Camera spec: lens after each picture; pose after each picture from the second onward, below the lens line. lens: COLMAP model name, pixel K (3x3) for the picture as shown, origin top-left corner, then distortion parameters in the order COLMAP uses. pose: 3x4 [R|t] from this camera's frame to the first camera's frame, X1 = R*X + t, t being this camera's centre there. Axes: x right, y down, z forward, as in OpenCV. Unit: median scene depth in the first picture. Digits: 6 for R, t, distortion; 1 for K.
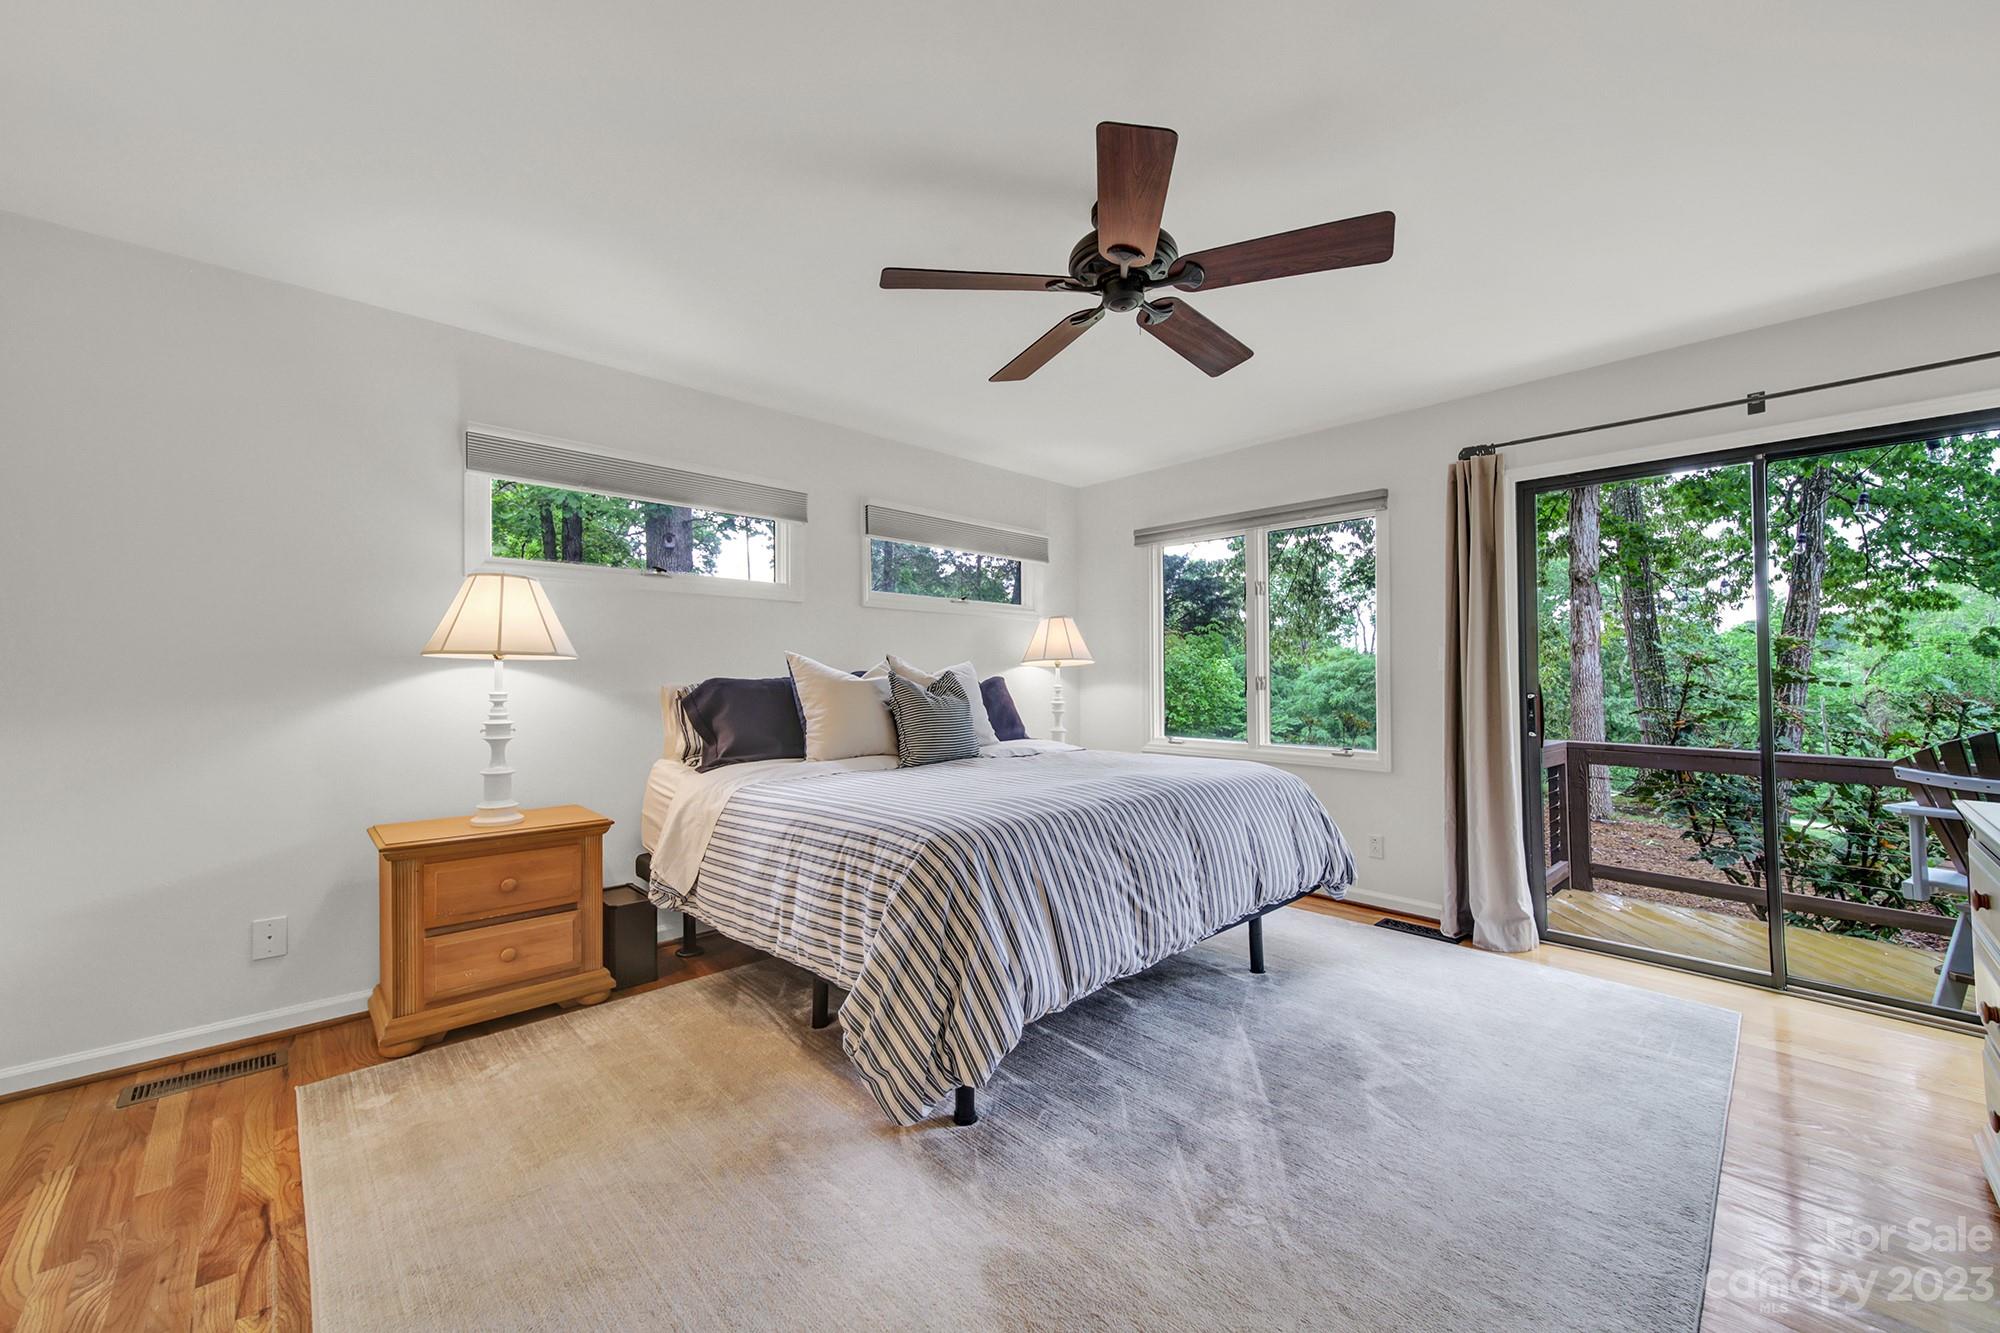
lens RADIAL K [[744.5, 0, 1001.0], [0, 744.5, 674.1], [0, 0, 1]] dist [0.001242, -0.002430]
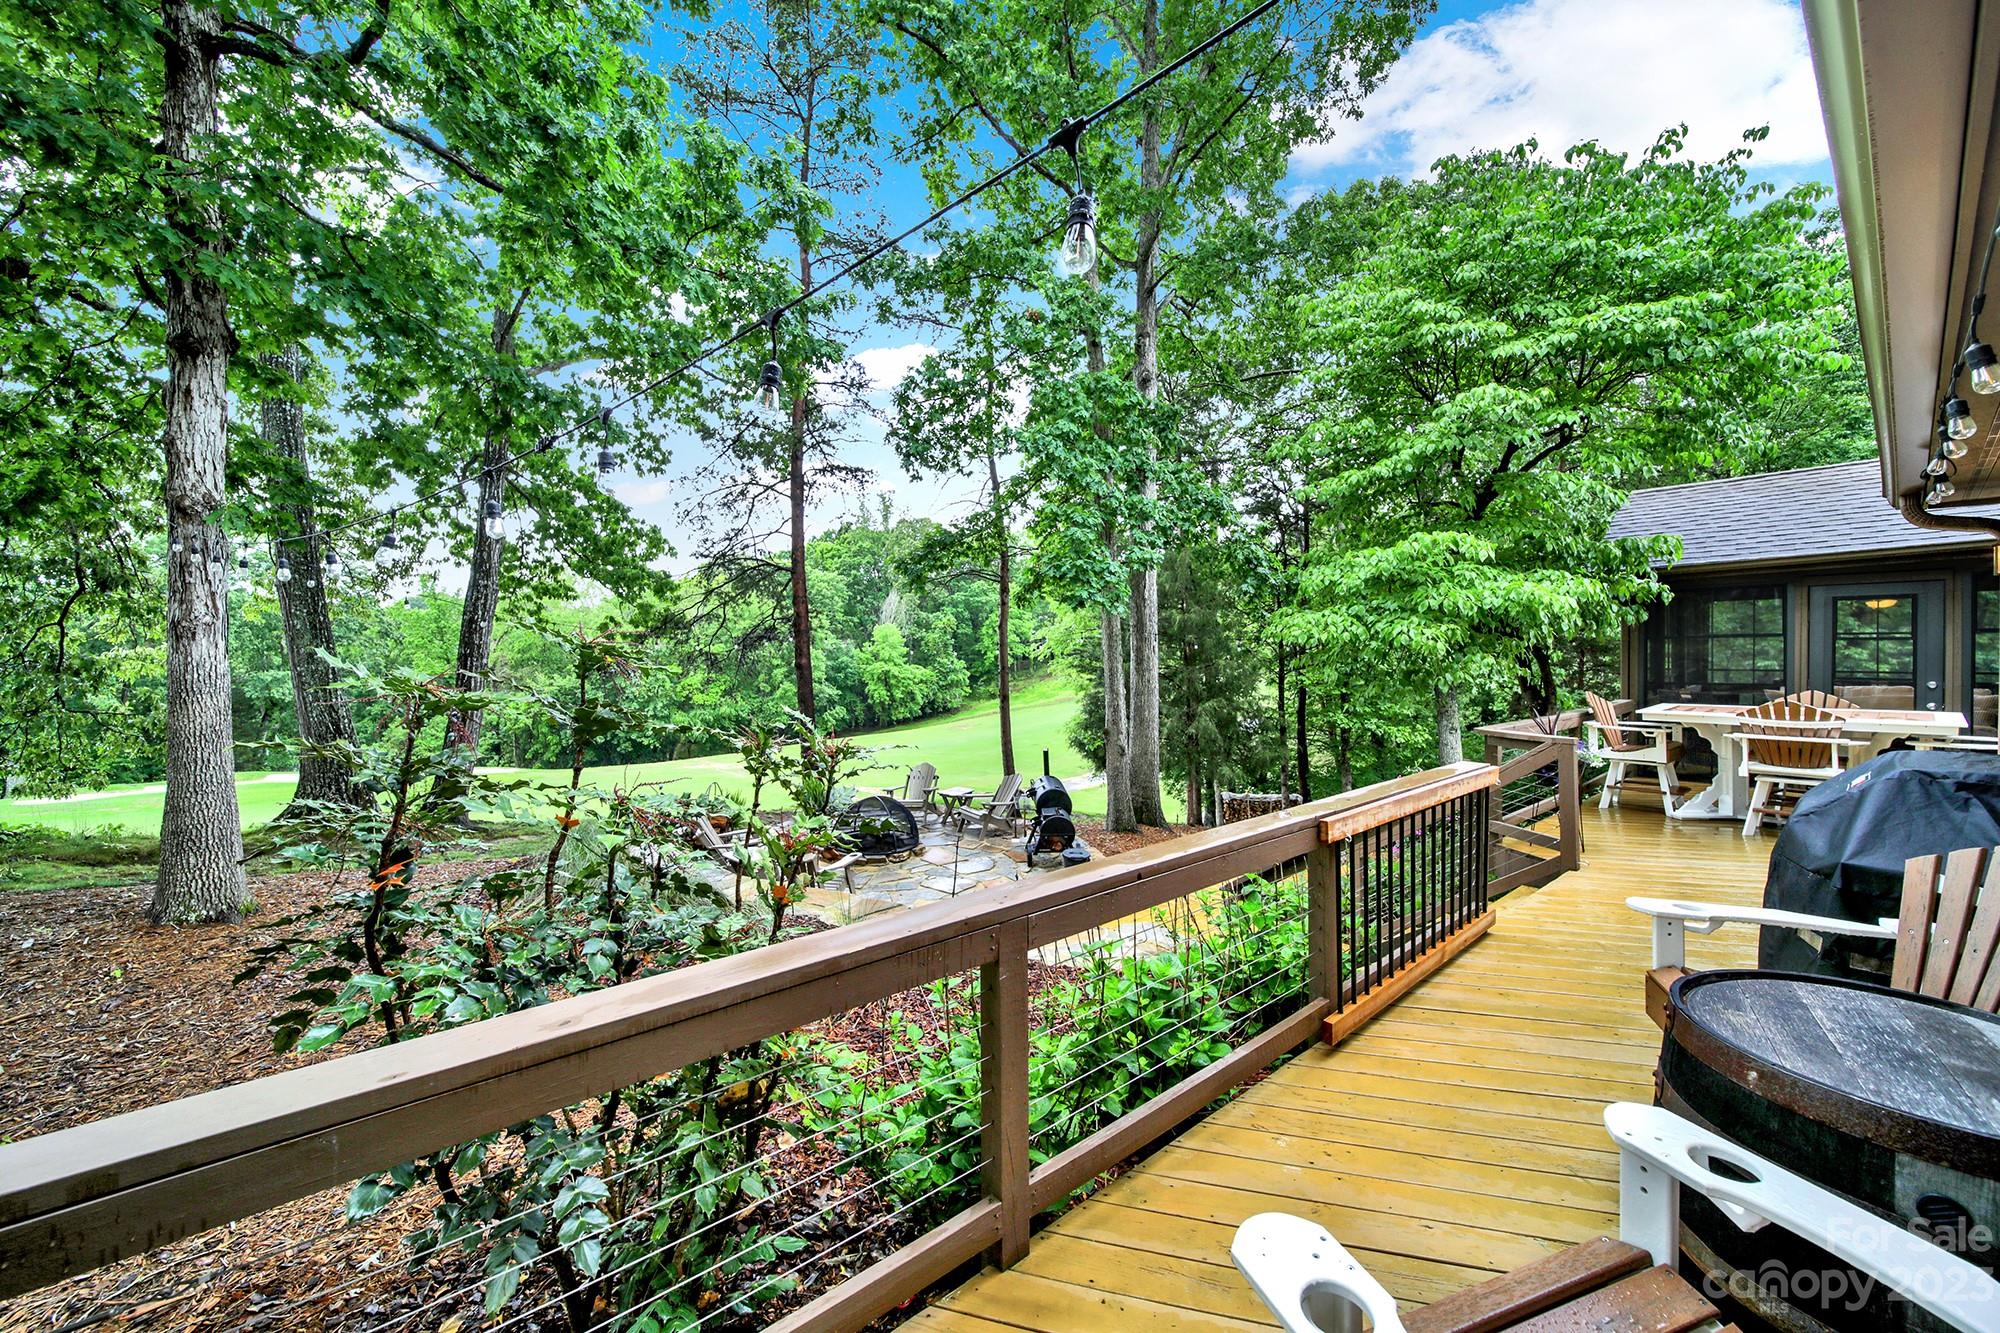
lens RADIAL K [[715.5, 0, 1002.6], [0, 715.5, 649.7], [0, 0, 1]] dist [-0.000529, -0.001905]
pose [[0.086839, -0.004652, 0.996212, 0.176108], [-0.002254, 0.999986, 0.004867, -0.014432], [-0.996220, -0.002668, 0.086827, 0.201005]]
